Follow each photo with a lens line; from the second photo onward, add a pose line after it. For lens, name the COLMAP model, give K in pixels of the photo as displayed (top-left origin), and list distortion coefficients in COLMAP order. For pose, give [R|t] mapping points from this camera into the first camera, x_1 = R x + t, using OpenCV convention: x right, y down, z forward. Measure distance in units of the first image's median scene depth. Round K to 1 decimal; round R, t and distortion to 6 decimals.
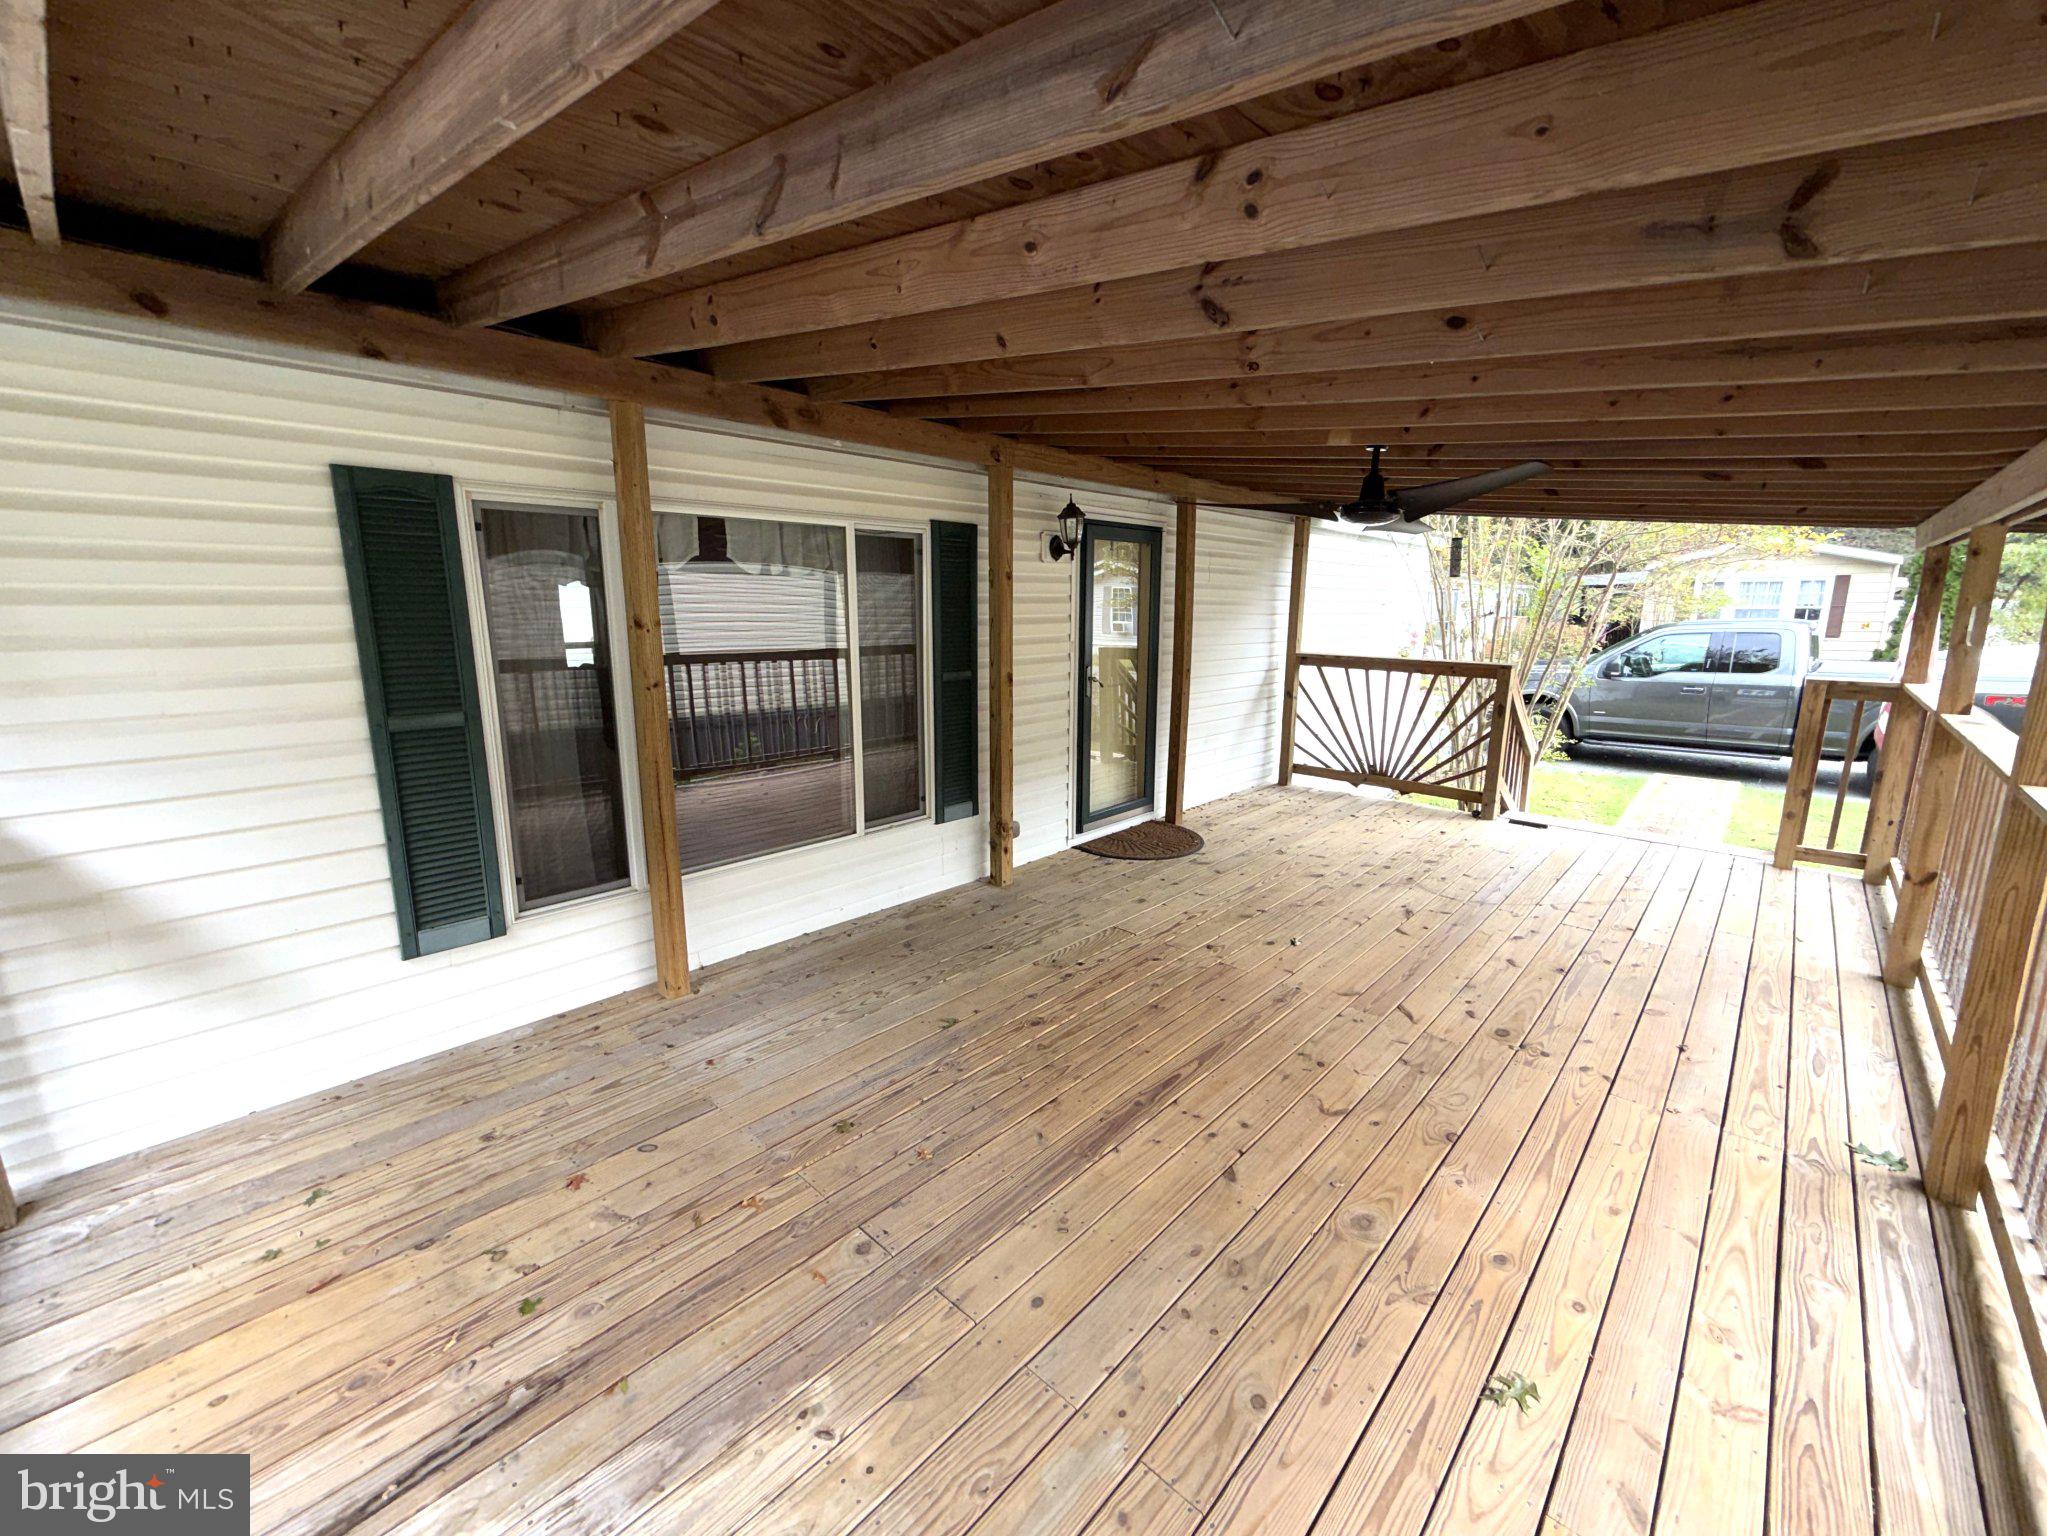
lens RADIAL K [[825.7, 0, 1025.0], [0, 825.7, 759.6], [0, 0, 1]] dist [0.019813, 0.000092]
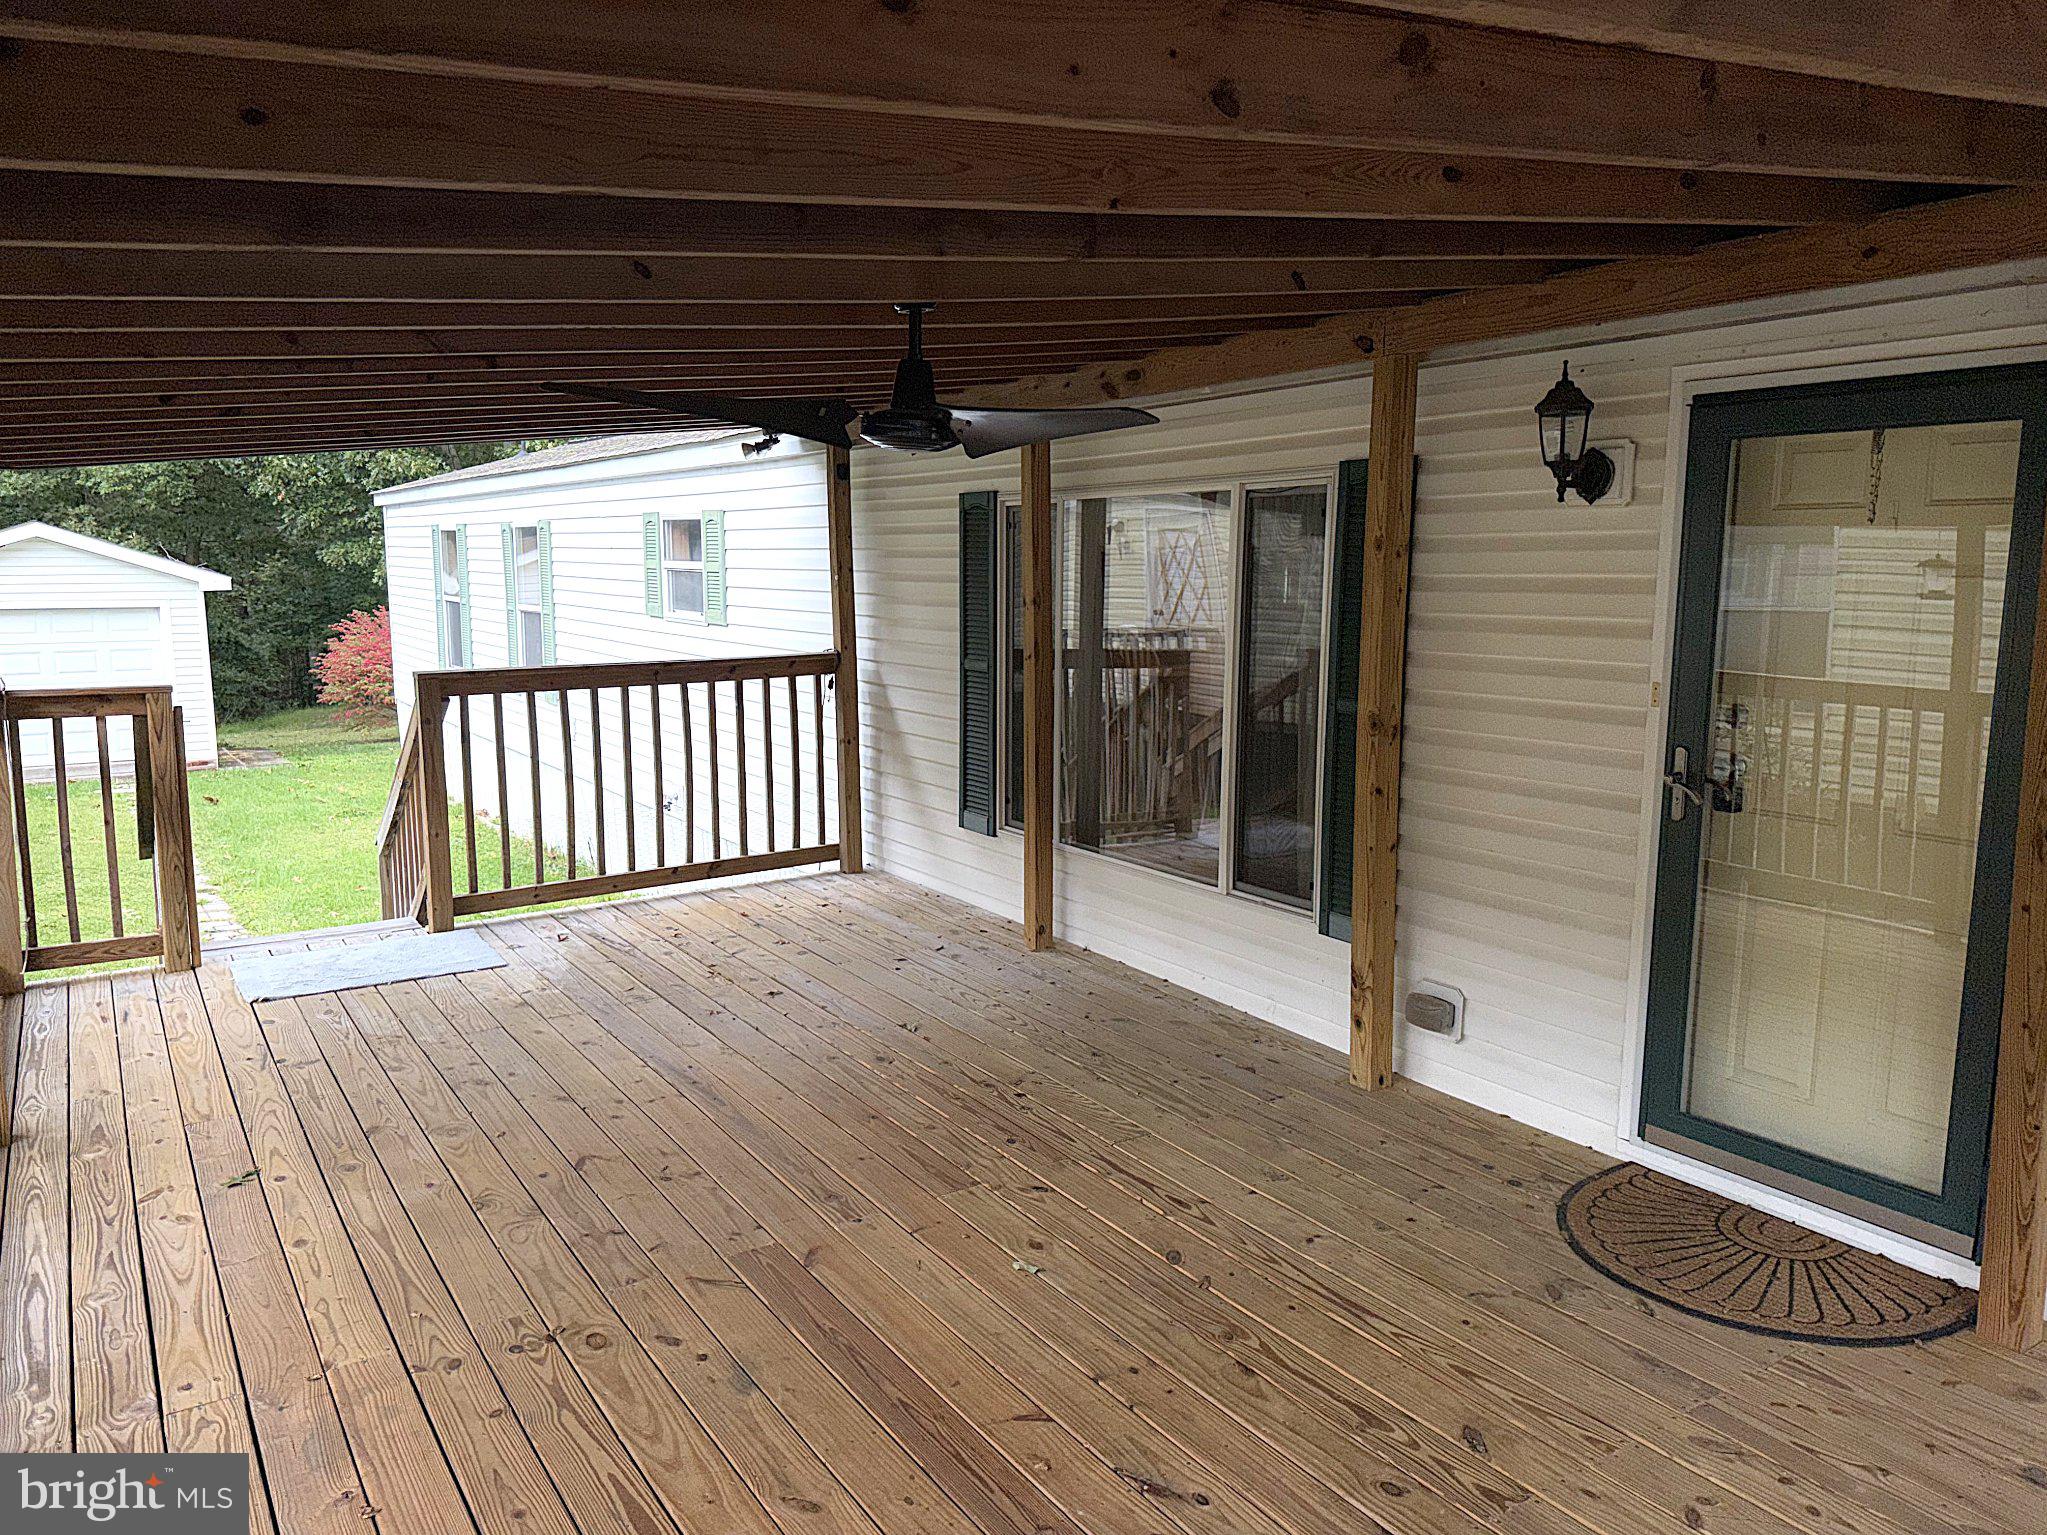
lens RADIAL K [[1405.3, 0, 1023.5], [0, 1405.3, 767.5], [0, 0, 1]] dist [0.062168, -0.026913]
pose [[-0.225903, 0.135910, -0.964622, 1.063807], [-0.187104, 0.965730, 0.179883, -0.215410], [0.956013, 0.221120, -0.192732, 1.051846]]
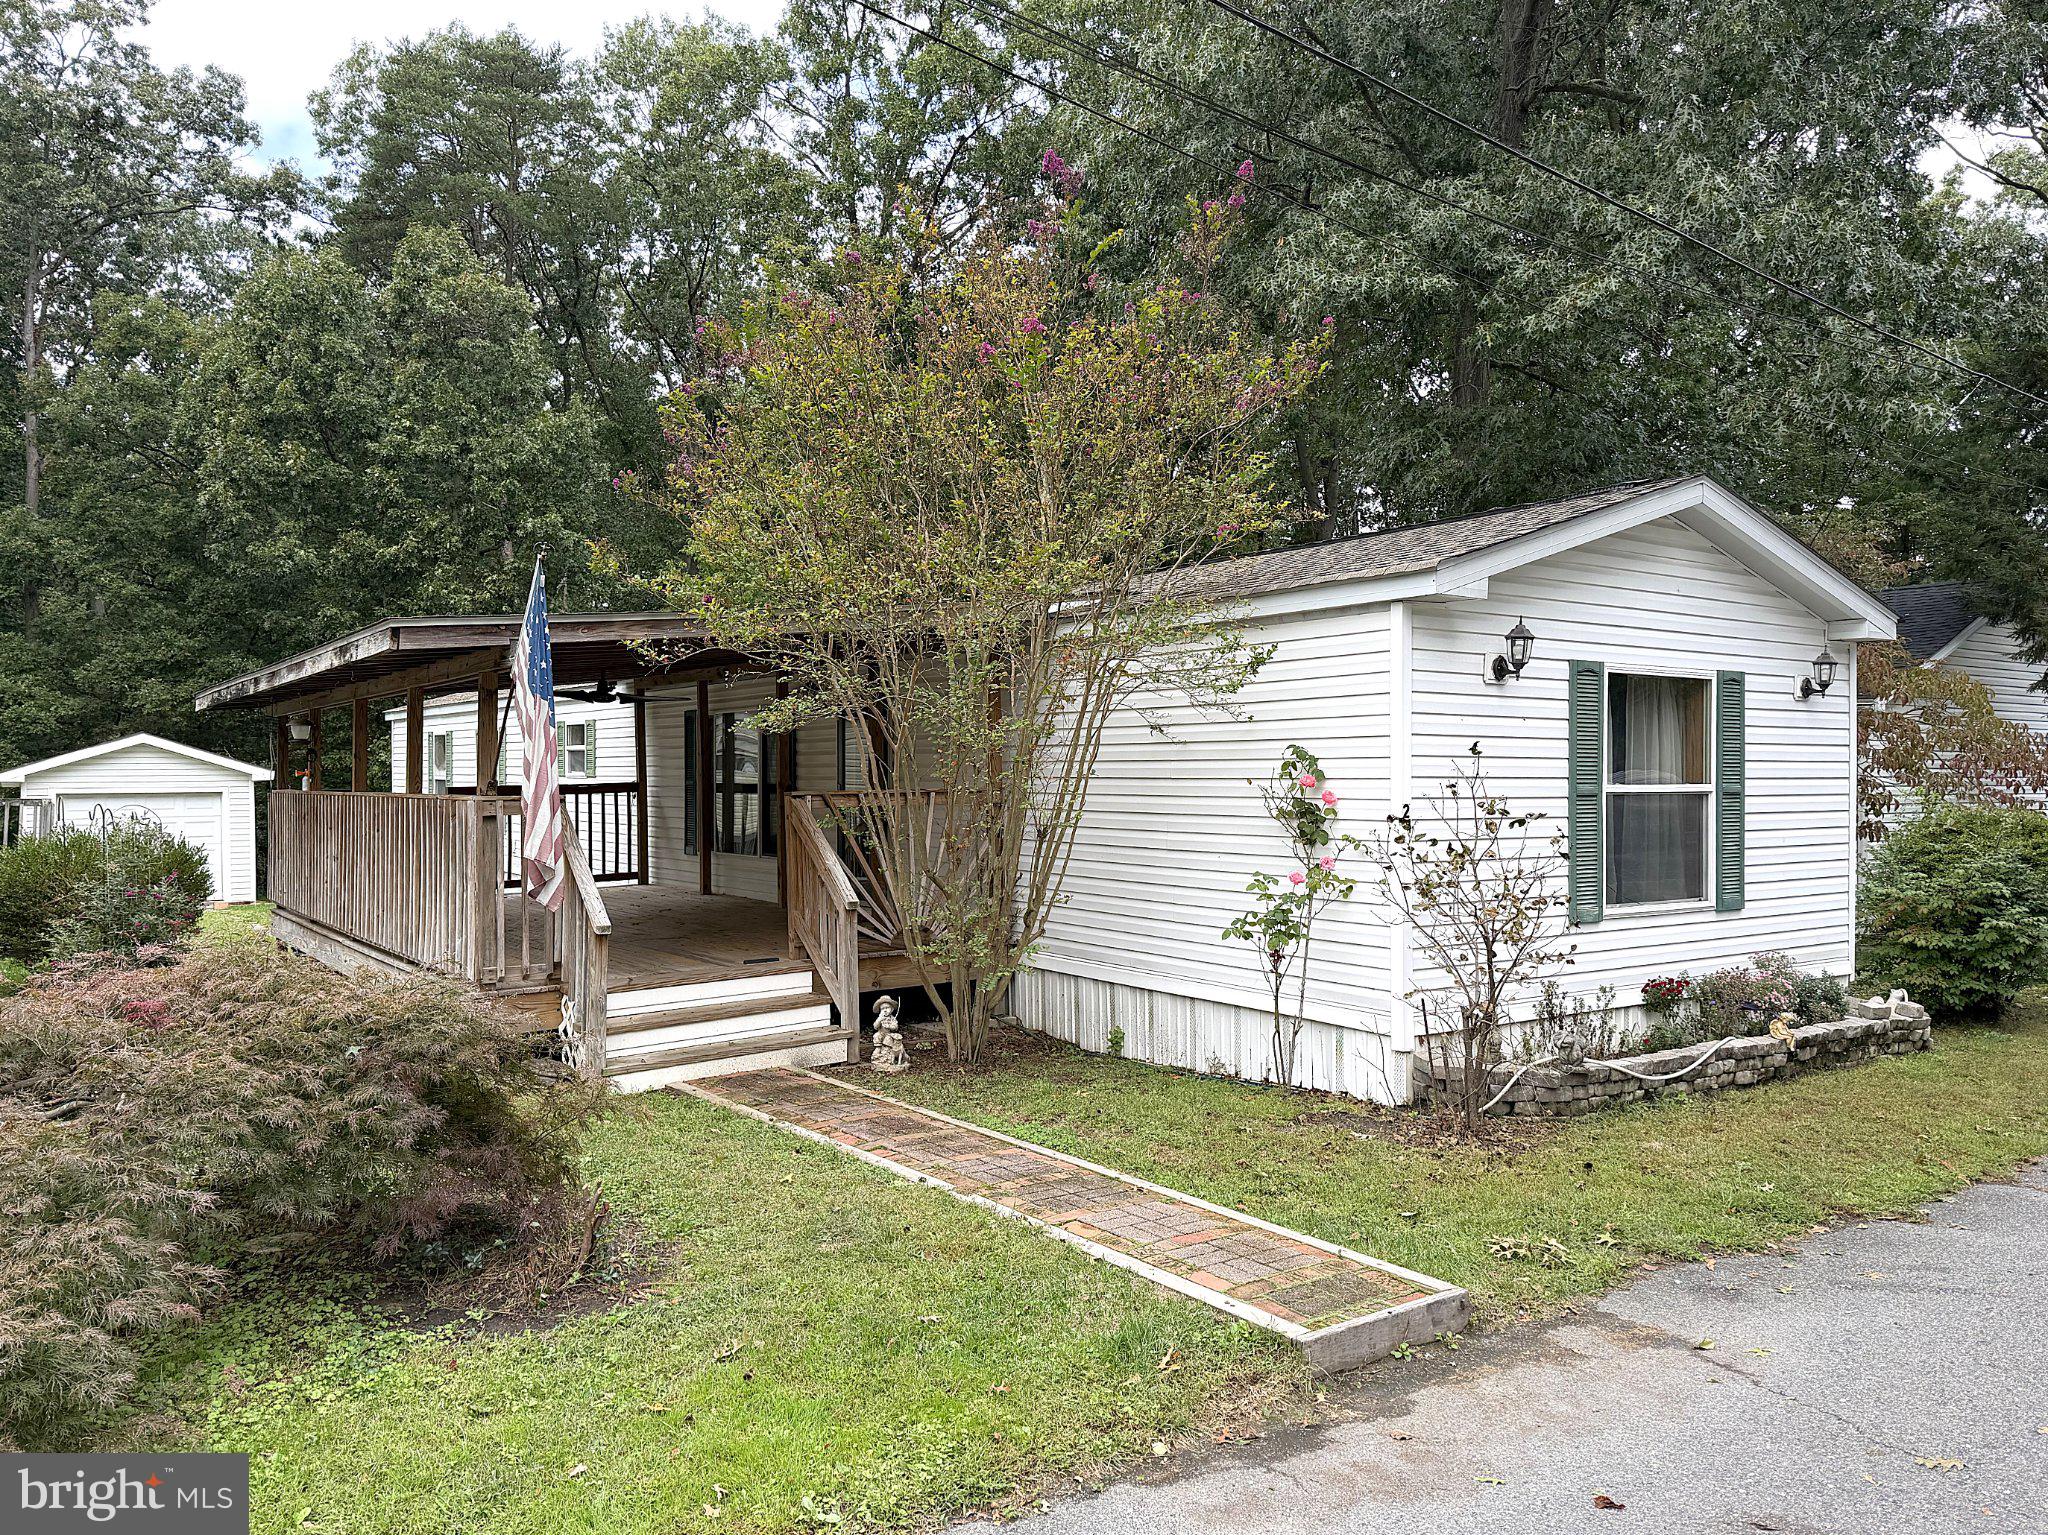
lens RADIAL K [[1453.5, 0, 1032.9], [0, 1453.5, 768.2], [0, 0, 1]] dist [0.078803, -0.081663]
pose [[-0.197729, -0.012493, -0.980177, 3.237953], [-0.187974, 0.981845, 0.025406, -0.345377], [0.962065, 0.189272, -0.196488, 2.352863]]
